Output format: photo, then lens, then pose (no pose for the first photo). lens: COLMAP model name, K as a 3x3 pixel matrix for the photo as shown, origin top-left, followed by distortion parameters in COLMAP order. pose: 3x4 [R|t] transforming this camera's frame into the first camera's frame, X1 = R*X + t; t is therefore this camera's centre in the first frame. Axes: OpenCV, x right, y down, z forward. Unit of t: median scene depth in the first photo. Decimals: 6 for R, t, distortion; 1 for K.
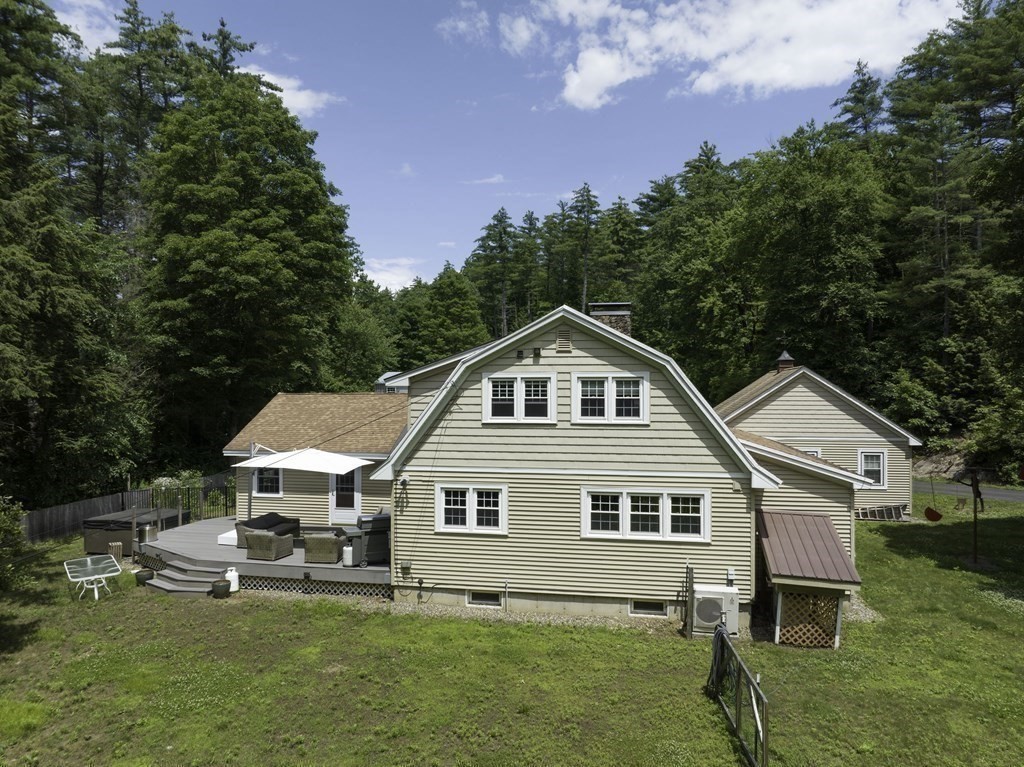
lens RADIAL K [[719.4, 0, 516.0], [0, 719.4, 384.5], [0, 0, 1]] dist [-0.023994, 0.009800]
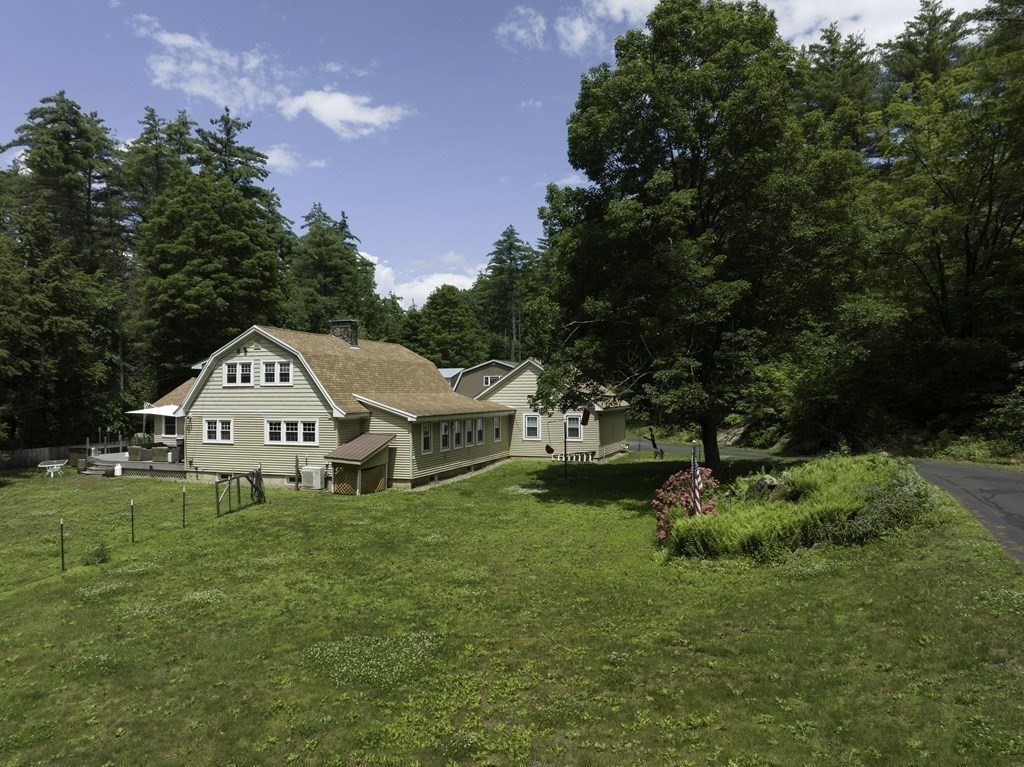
lens RADIAL K [[719.4, 0, 507.7], [0, 719.4, 389.8], [0, 0, 1]] dist [-0.023994, 0.009800]
pose [[0.987583, -0.004821, -0.157024, 0.748413], [0.005564, 0.999975, 0.004293, 0.043272], [0.157000, -0.005113, 0.987585, -0.582685]]
